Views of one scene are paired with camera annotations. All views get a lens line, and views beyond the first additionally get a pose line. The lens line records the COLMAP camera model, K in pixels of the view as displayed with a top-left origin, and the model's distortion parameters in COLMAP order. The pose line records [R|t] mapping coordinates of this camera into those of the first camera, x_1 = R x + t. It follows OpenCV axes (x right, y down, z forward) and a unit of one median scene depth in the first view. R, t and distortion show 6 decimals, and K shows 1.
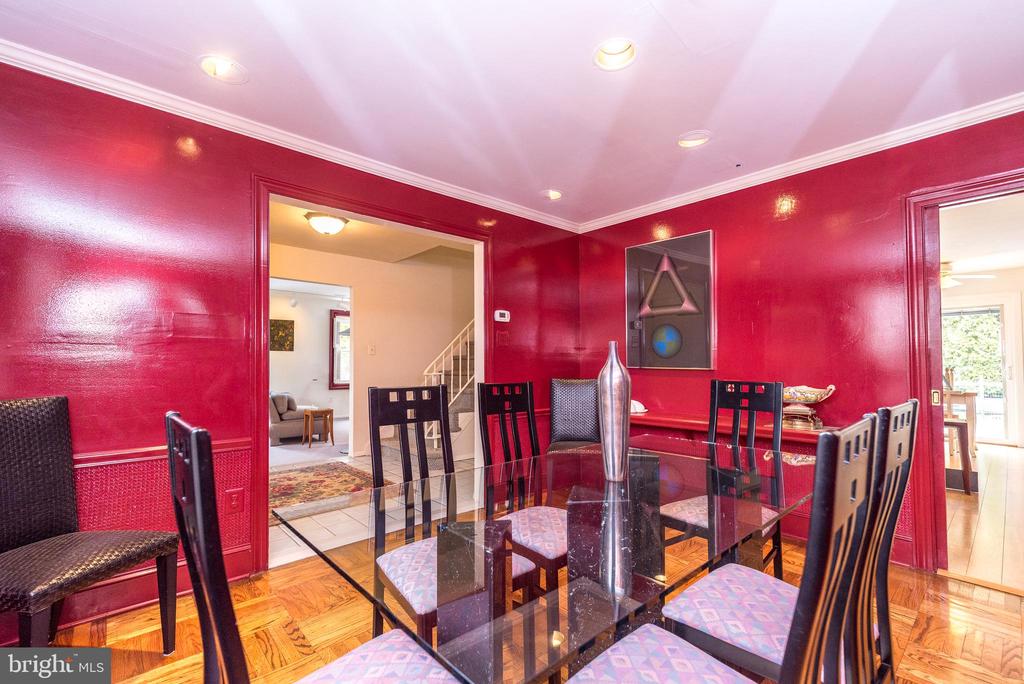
lens RADIAL K [[446.0, 0, 512.9], [0, 446.0, 346.6], [0, 0, 1]] dist [0.009030, -0.000282]
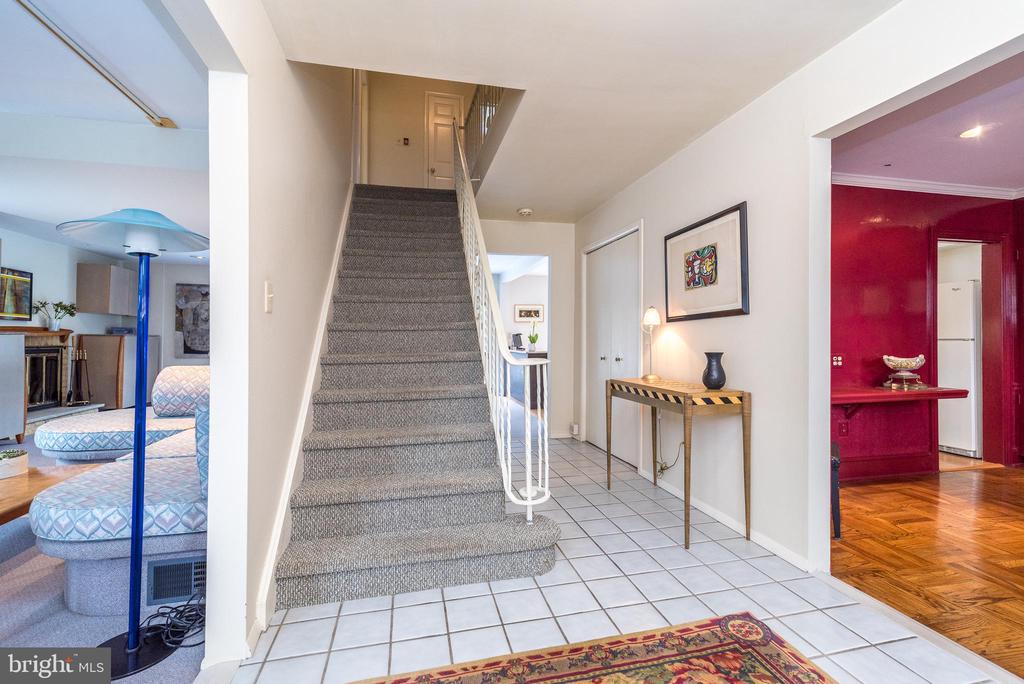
lens RADIAL K [[446.5, 0, 512.0], [0, 446.5, 342.0], [0, 0, 1]] dist [0.010281, -0.000170]
pose [[0.487606, -0.003151, 0.873058, -0.311263], [-0.030295, 0.999330, 0.020527, 0.017091], [-0.872538, -0.036458, 0.487183, 0.417643]]
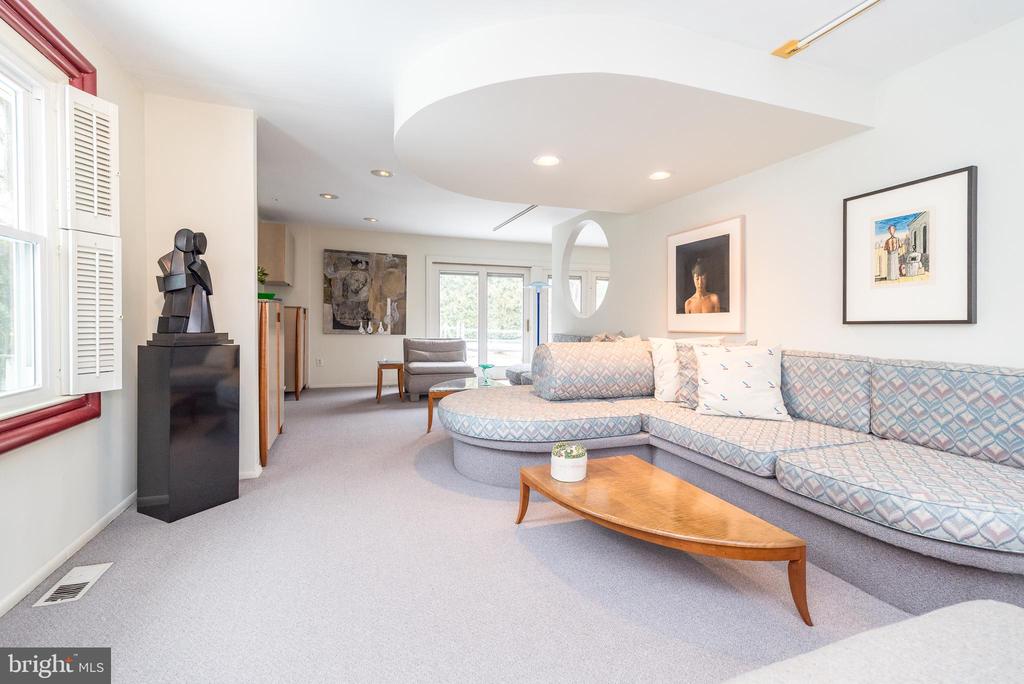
lens RADIAL K [[446.0, 0, 512.9], [0, 446.0, 346.6], [0, 0, 1]] dist [0.009030, -0.000282]
pose [[0.378971, -0.052769, 0.923903, -0.453700], [-0.042843, 0.996302, 0.074478, 0.035741], [-0.924416, -0.067807, 0.375308, 0.804612]]
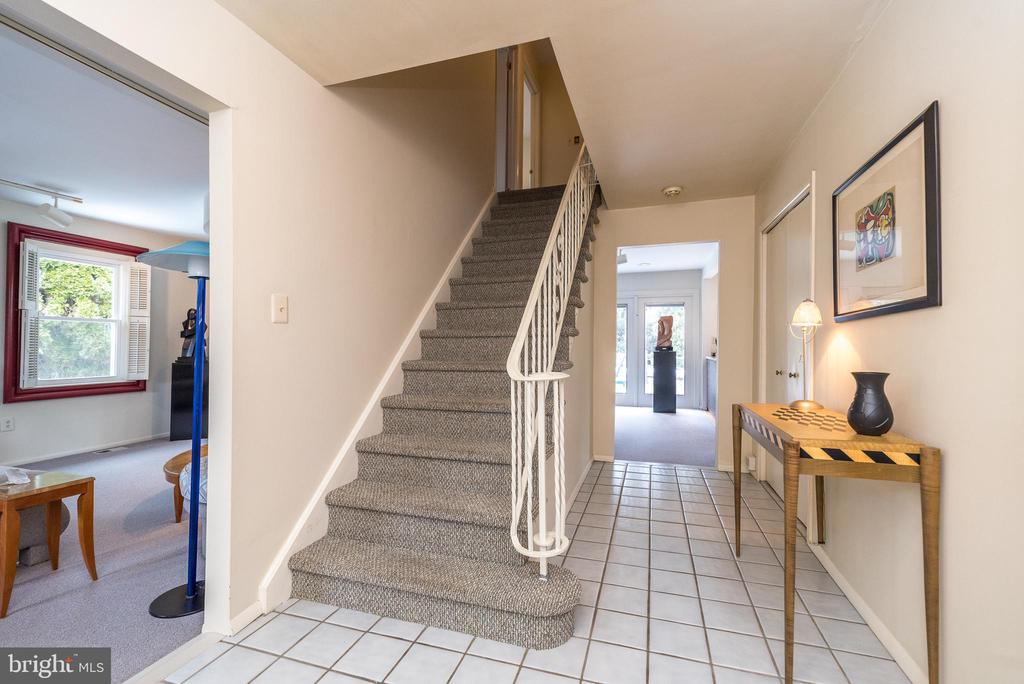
lens RADIAL K [[446.0, 0, 512.9], [0, 446.0, 346.6], [0, 0, 1]] dist [0.009030, -0.000282]
pose [[0.866311, 0.000238, 0.499505, -0.200085], [-0.021335, 0.999105, 0.036526, 0.012586], [-0.499049, -0.042300, 0.865541, 0.365293]]
